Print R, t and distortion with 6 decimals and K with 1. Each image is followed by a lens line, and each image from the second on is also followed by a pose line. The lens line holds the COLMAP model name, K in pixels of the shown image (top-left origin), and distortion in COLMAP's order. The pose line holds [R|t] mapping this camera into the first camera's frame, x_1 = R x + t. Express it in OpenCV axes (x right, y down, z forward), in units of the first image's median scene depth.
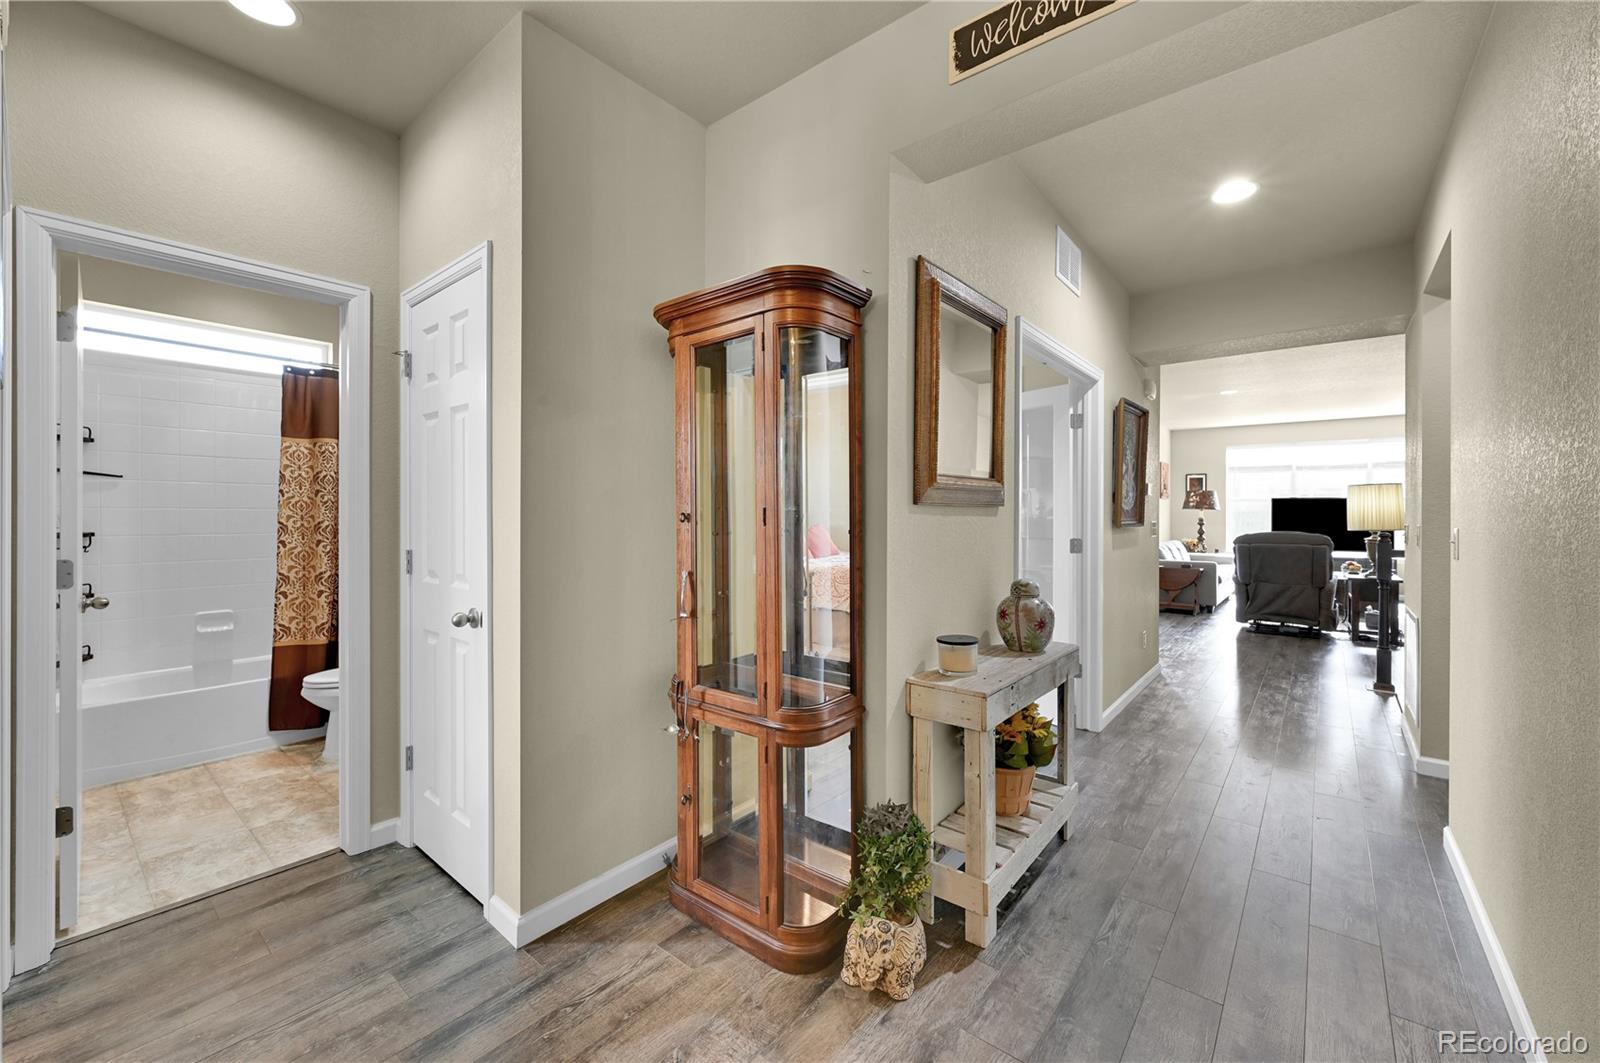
lens RADIAL K [[635.3, 0, 795.9], [0, 635.3, 522.4], [0, 0, 1]] dist [-0.000089, -0.000156]
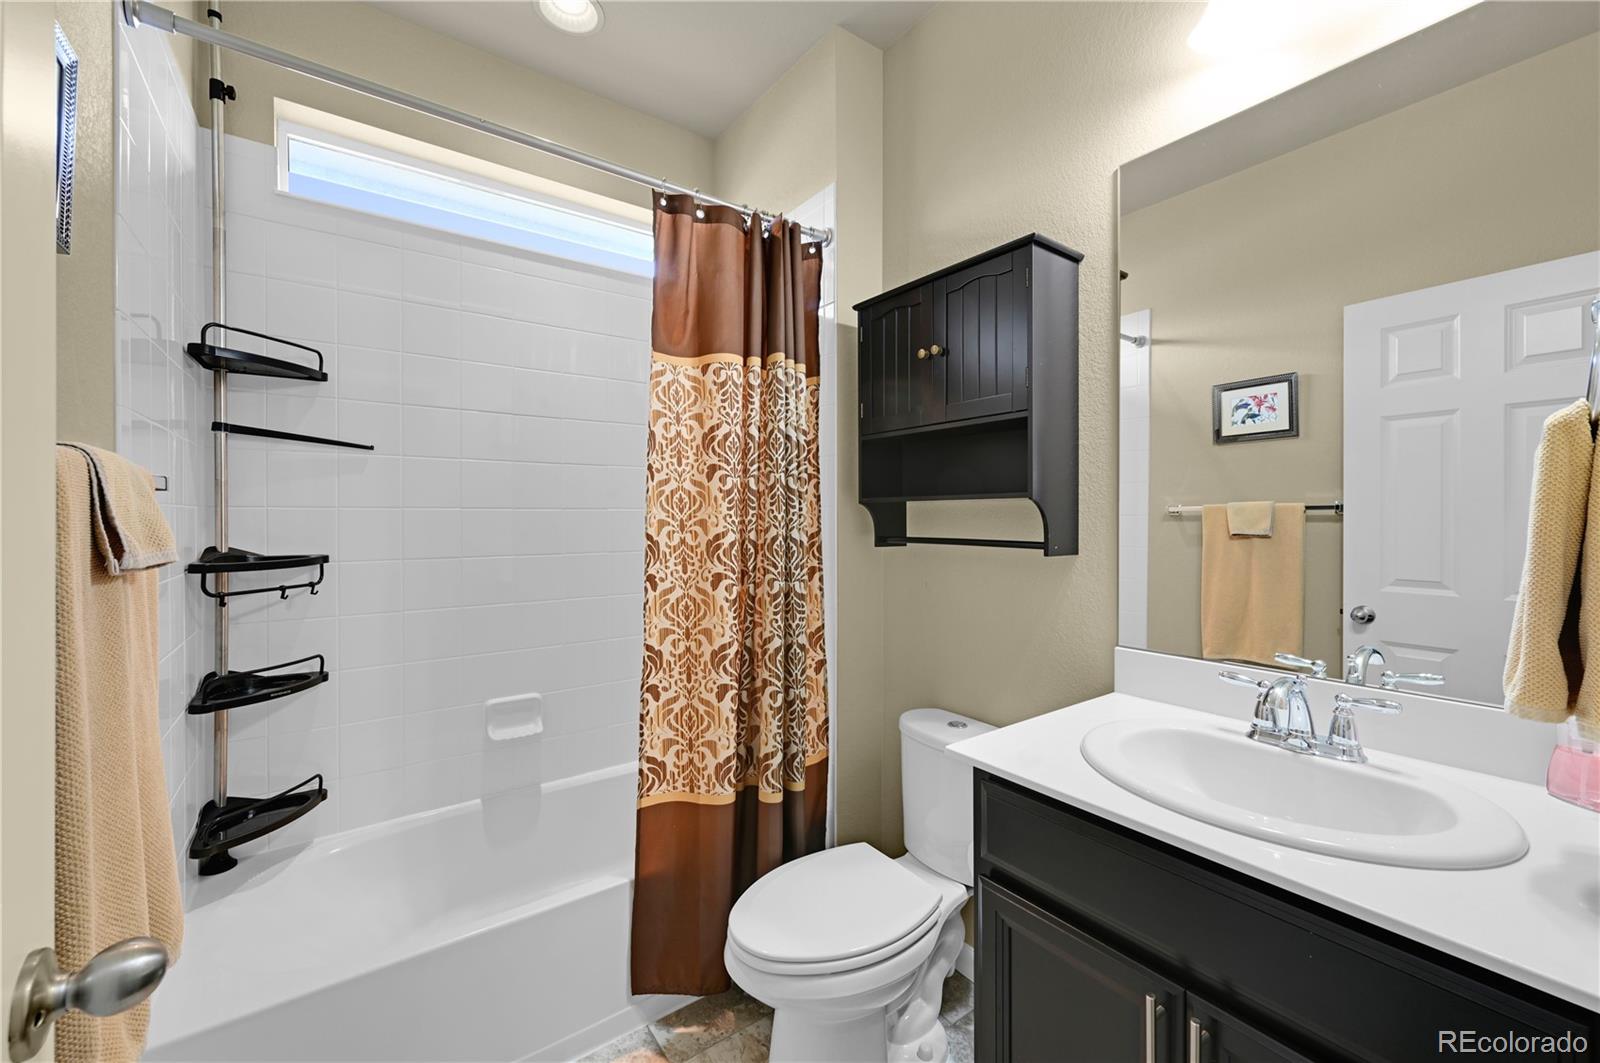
lens RADIAL K [[635.3, 0, 804.5], [0, 635.3, 530.4], [0, 0, 1]] dist [-0.000089, -0.000156]
pose [[0.969007, -0.001659, -0.247028, -0.582100], [0.001837, 0.999998, 0.000488, -0.003928], [0.247027, -0.000927, 0.969008, 0.576141]]
